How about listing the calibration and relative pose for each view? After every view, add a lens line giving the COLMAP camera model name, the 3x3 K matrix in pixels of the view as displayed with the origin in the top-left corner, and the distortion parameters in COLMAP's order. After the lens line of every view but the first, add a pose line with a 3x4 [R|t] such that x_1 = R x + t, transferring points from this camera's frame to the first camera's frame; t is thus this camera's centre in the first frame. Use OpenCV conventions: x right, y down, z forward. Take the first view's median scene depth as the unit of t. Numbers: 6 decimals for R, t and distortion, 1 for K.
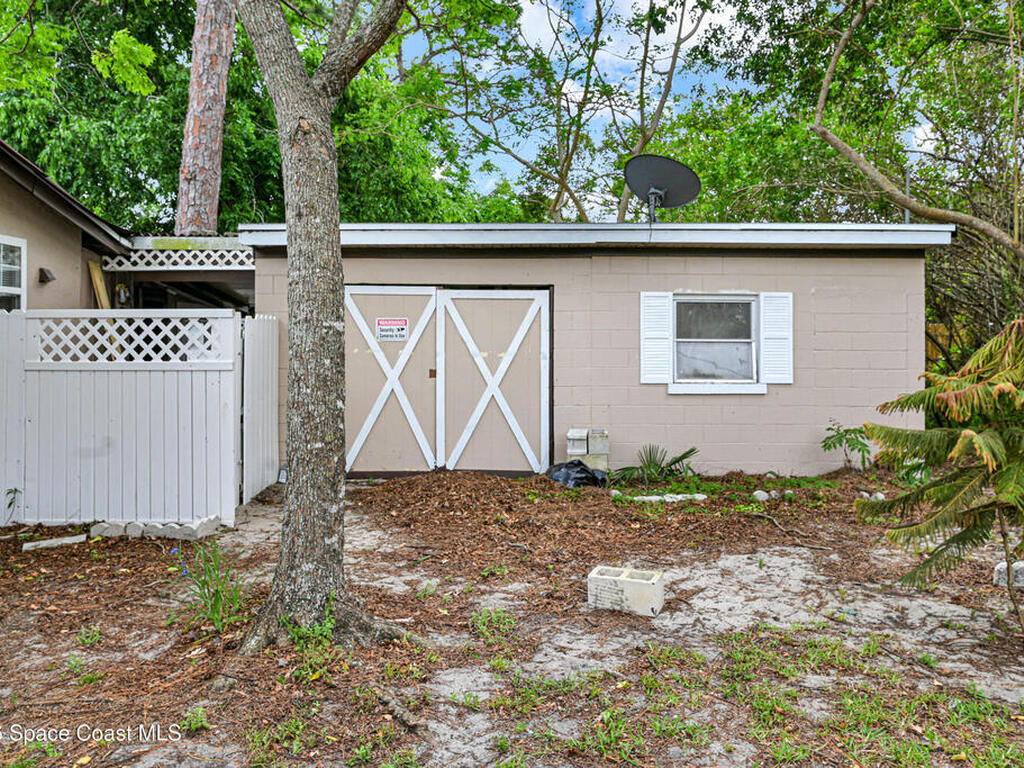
lens RADIAL K [[724.3, 0, 508.1], [0, 724.3, 380.4], [0, 0, 1]] dist [-0.024303, -0.000131]
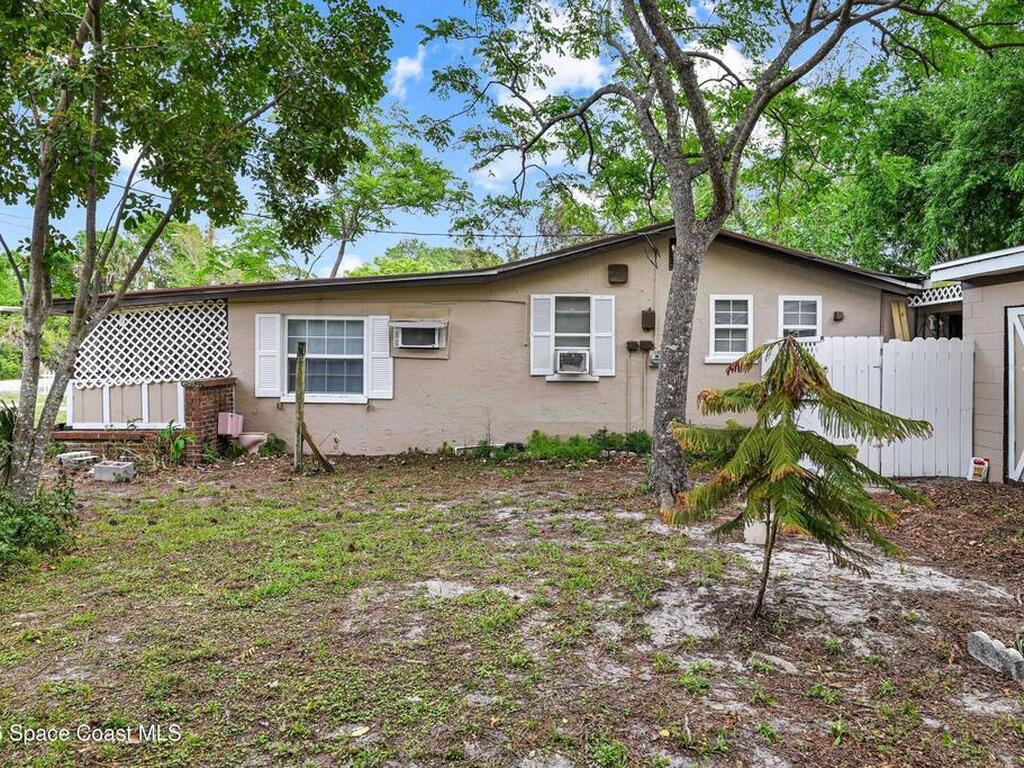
lens RADIAL K [[724.3, 0, 509.3], [0, 724.3, 381.9], [0, 0, 1]] dist [-0.024303, -0.000131]
pose [[0.006581, 0.036485, -0.999313, 0.837953], [-0.062908, 0.997370, 0.036000, -0.012741], [0.997998, 0.062627, 0.008859, 0.245172]]
